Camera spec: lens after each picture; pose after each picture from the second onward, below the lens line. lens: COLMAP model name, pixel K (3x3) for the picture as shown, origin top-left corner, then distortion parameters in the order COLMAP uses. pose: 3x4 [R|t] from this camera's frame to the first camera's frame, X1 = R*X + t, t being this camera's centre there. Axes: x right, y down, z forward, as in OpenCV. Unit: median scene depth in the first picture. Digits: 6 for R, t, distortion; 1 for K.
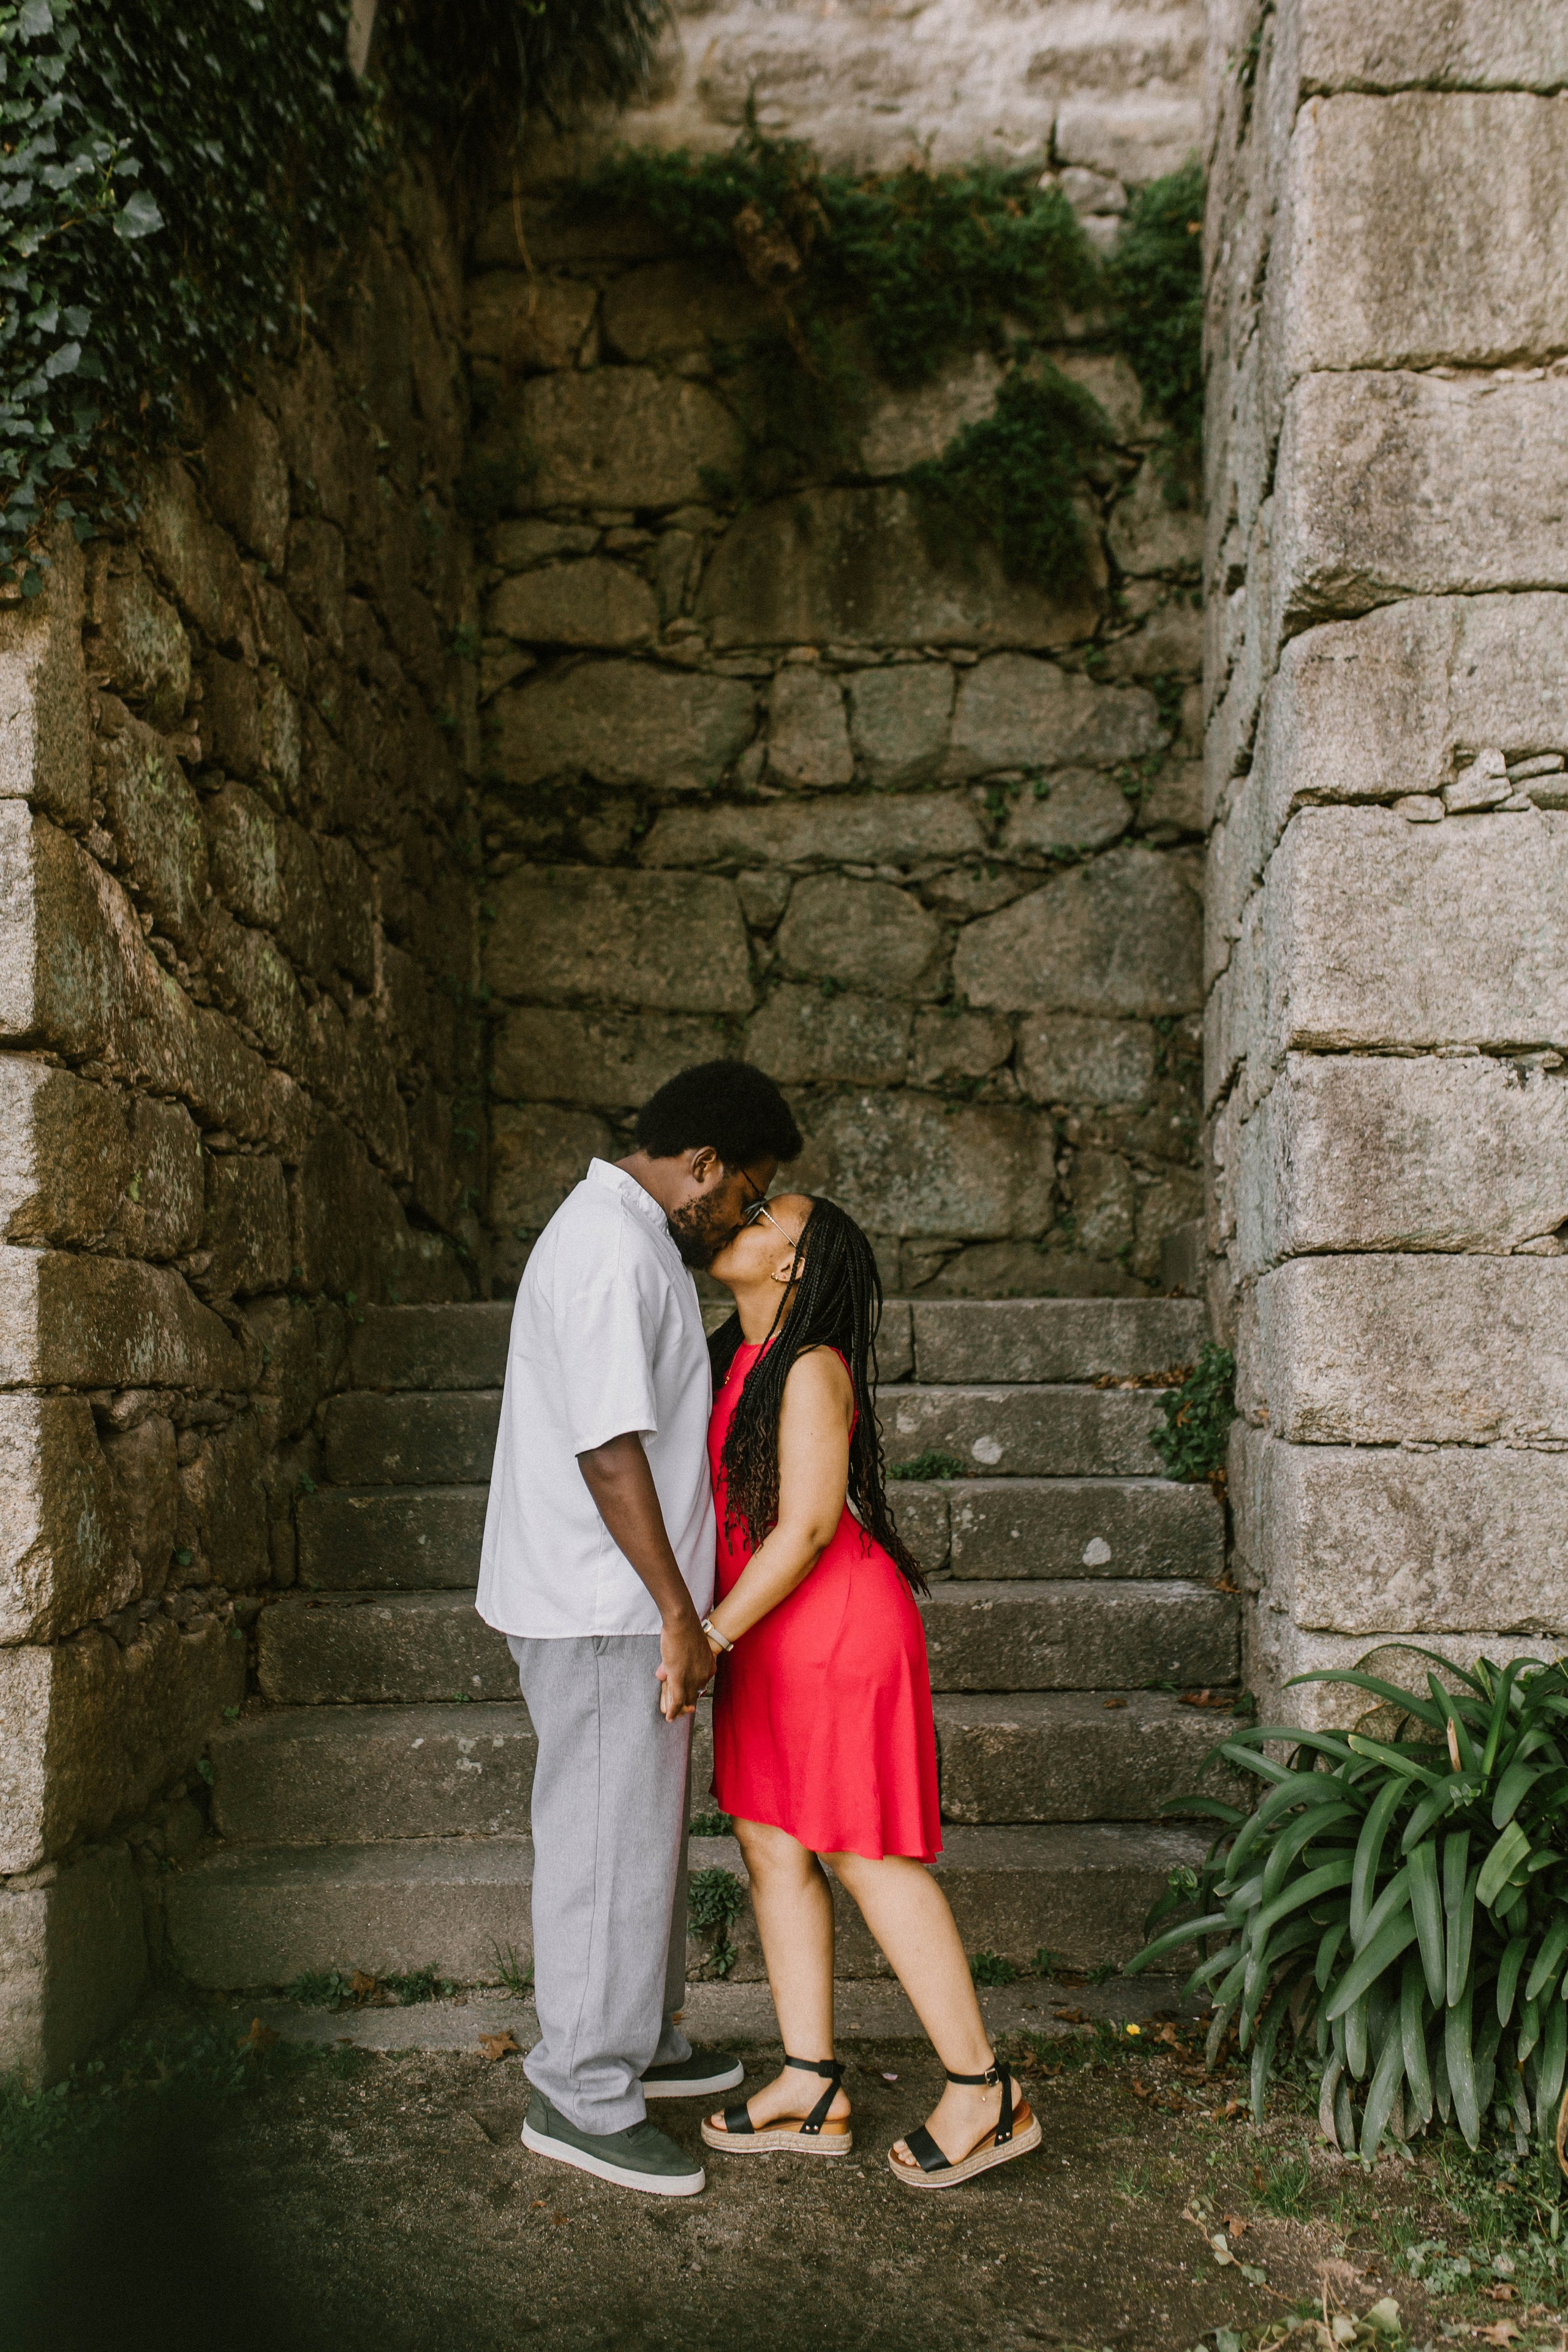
lens RADIAL K [[2435.3, 0, 750.9], [0, 2435.3, 1247.6], [0, 0, 1]] dist [0.093863, 0.000000]
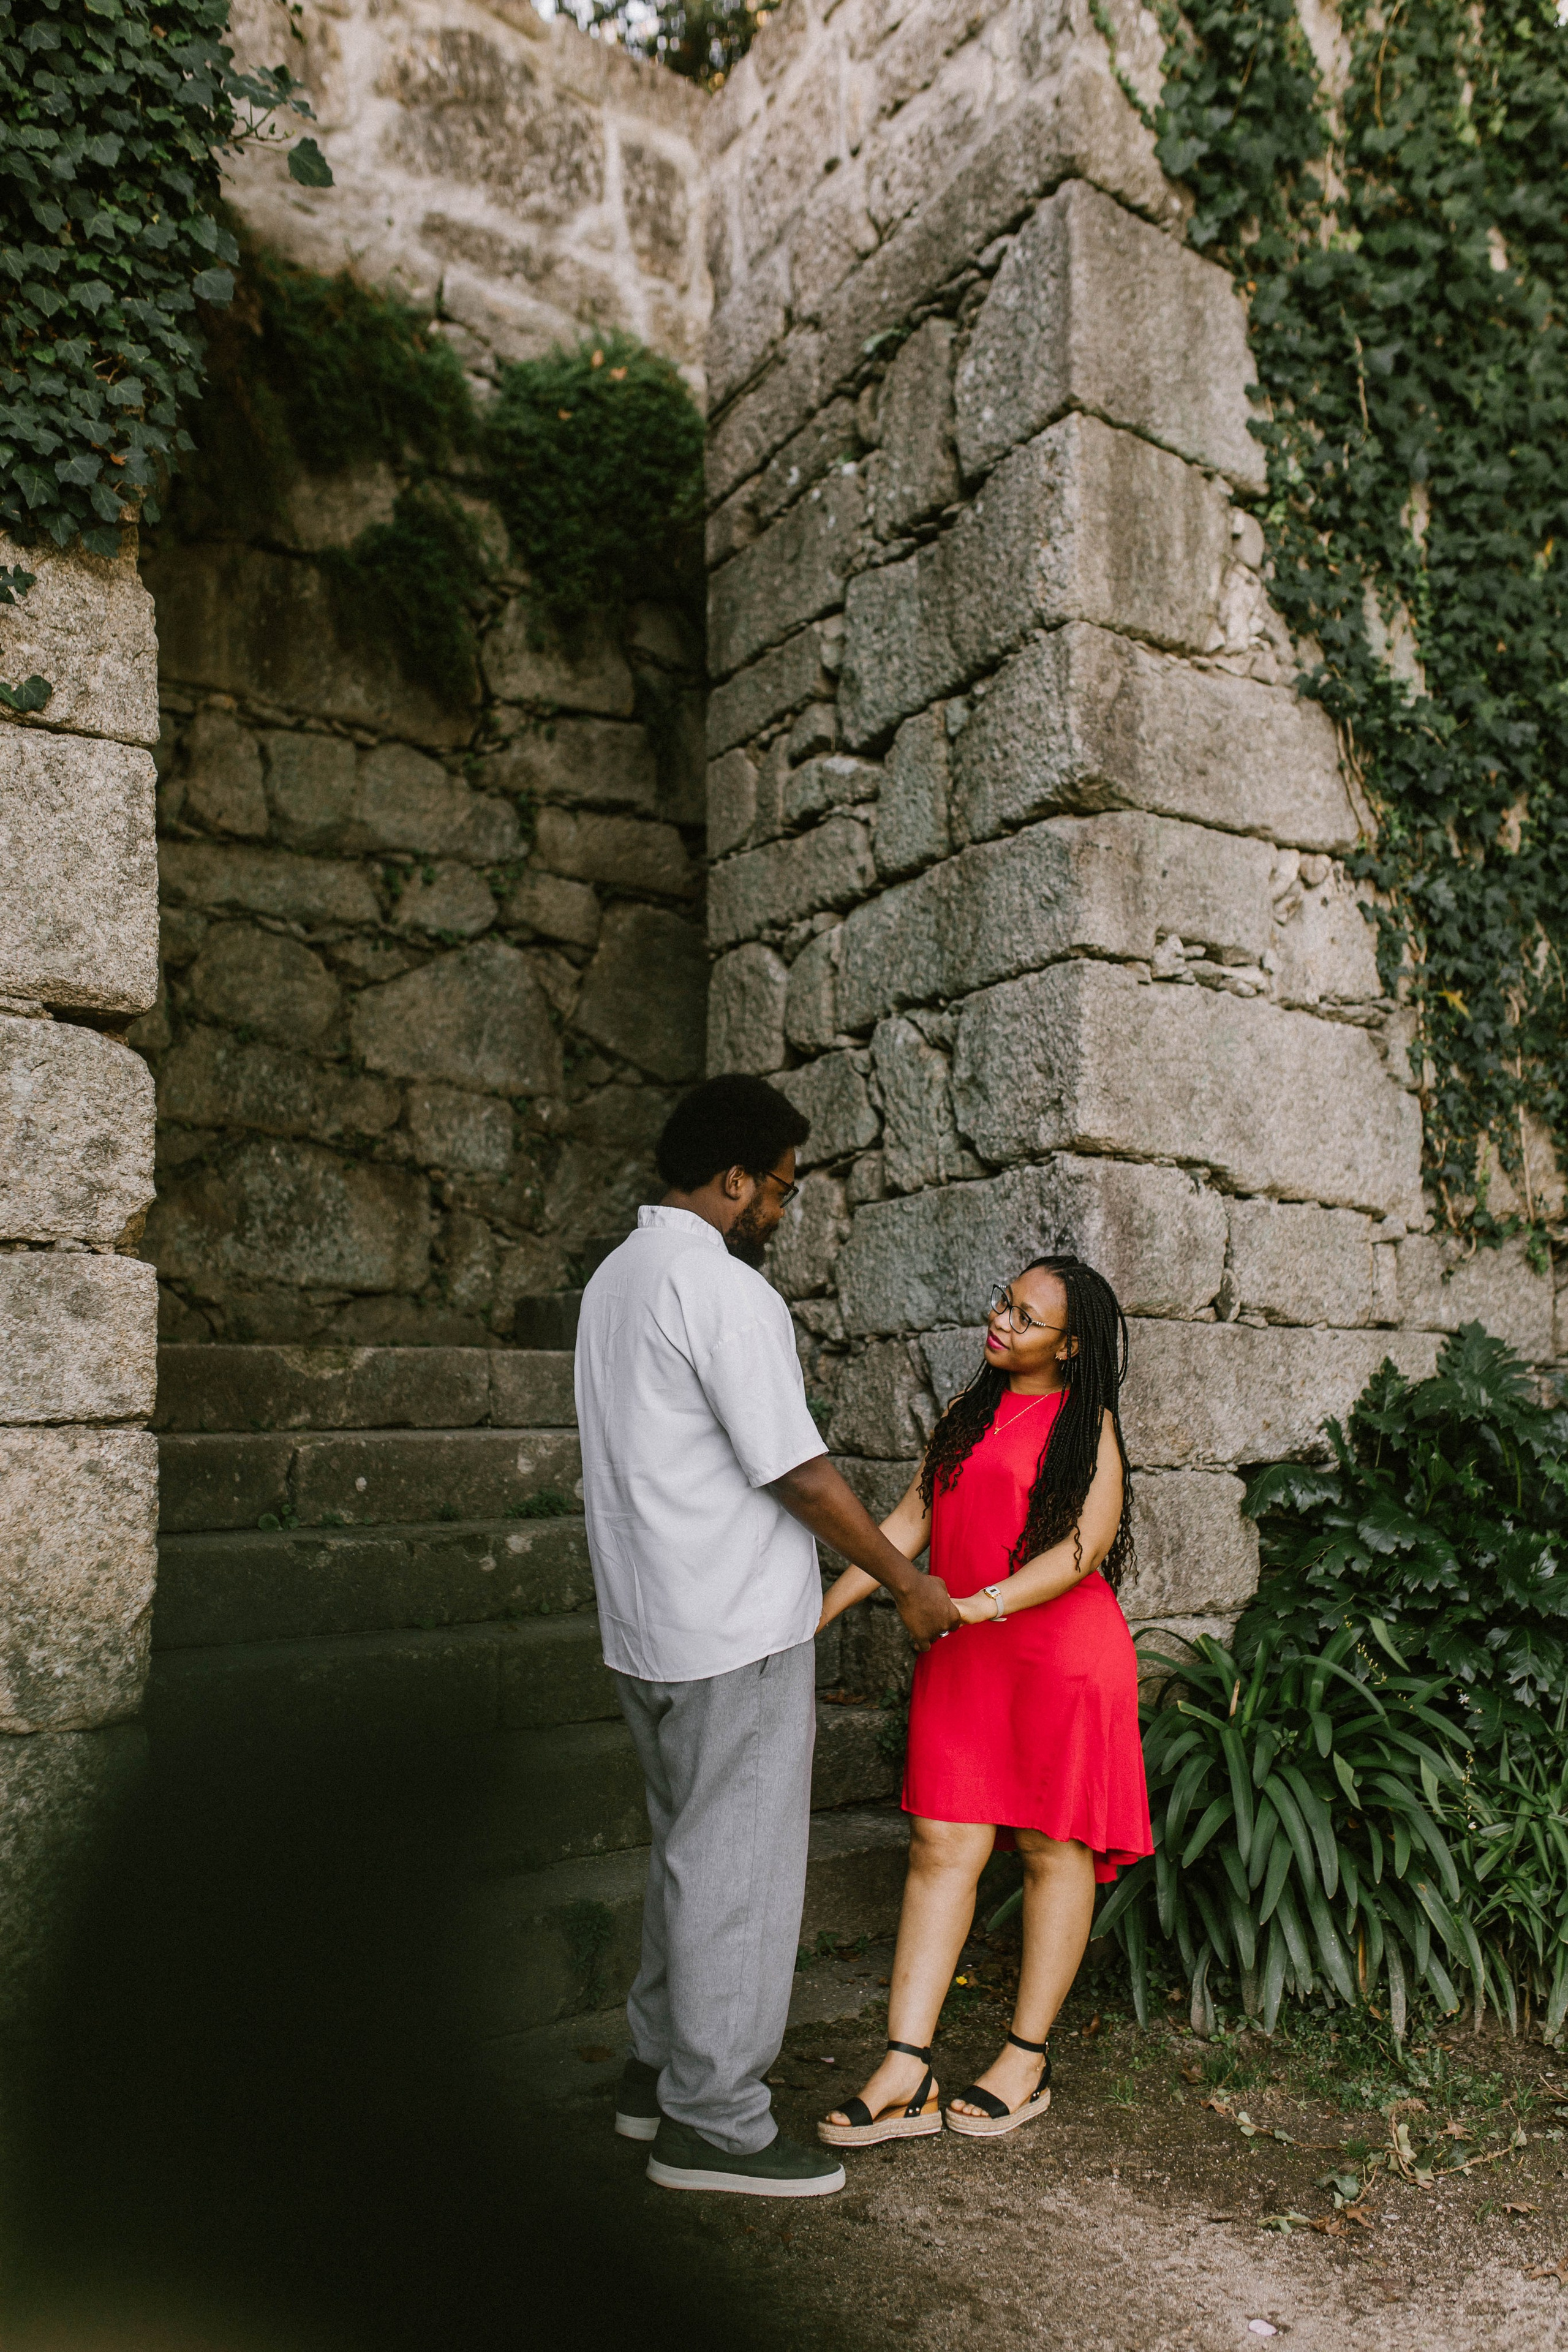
lens RADIAL K [[2274.2, 0, 782.7], [0, 2274.2, 1186.5], [0, 0, 1]] dist [0.089148, 0.000000]
pose [[0.740704, 0.070915, 0.668078, -0.428100], [-0.030339, 0.996930, -0.072185, 0.016605], [-0.671146, 0.033199, 0.740582, 0.159073]]
